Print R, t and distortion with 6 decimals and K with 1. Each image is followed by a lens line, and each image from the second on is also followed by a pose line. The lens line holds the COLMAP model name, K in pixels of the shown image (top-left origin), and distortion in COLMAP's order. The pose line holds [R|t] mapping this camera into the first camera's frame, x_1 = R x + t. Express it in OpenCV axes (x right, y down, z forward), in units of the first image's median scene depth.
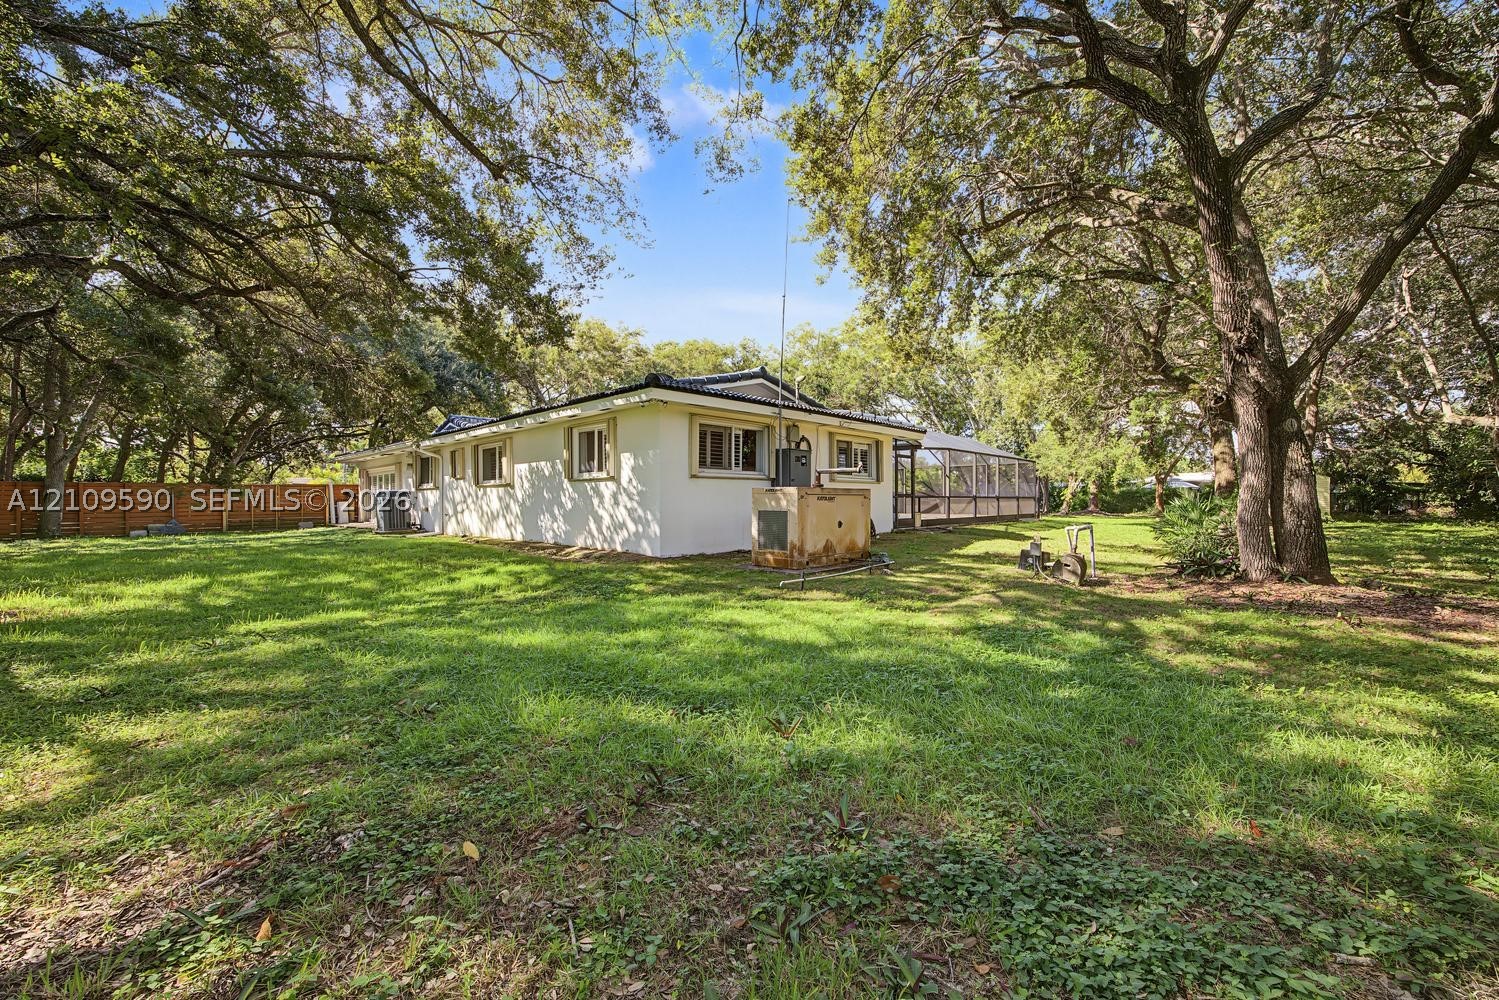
lens RADIAL K [[584.8, 0, 745.4], [0, 584.8, 497.3], [0, 0, 1]] dist [-0.004526, 0.002720]
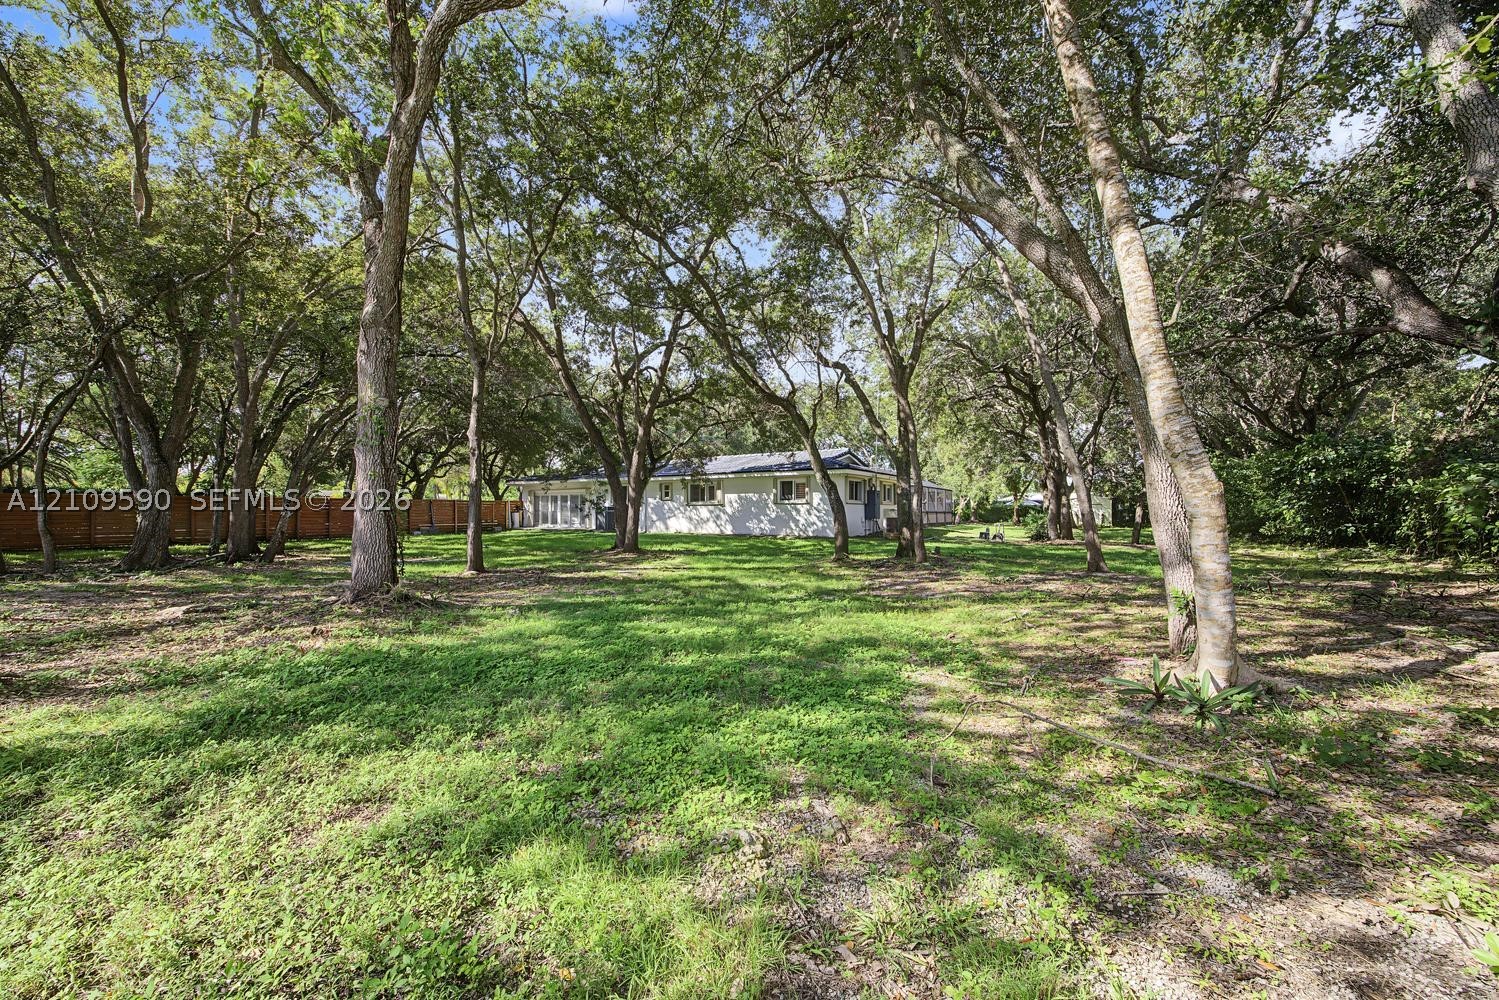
lens RADIAL K [[584.8, 0, 752.7], [0, 584.8, 505.0], [0, 0, 1]] dist [-0.004526, 0.002720]
pose [[0.979895, 0.005457, 0.199440, -0.841420], [-0.003517, 0.999943, -0.010081, -0.001372], [-0.199483, 0.009177, 0.979858, -1.107884]]
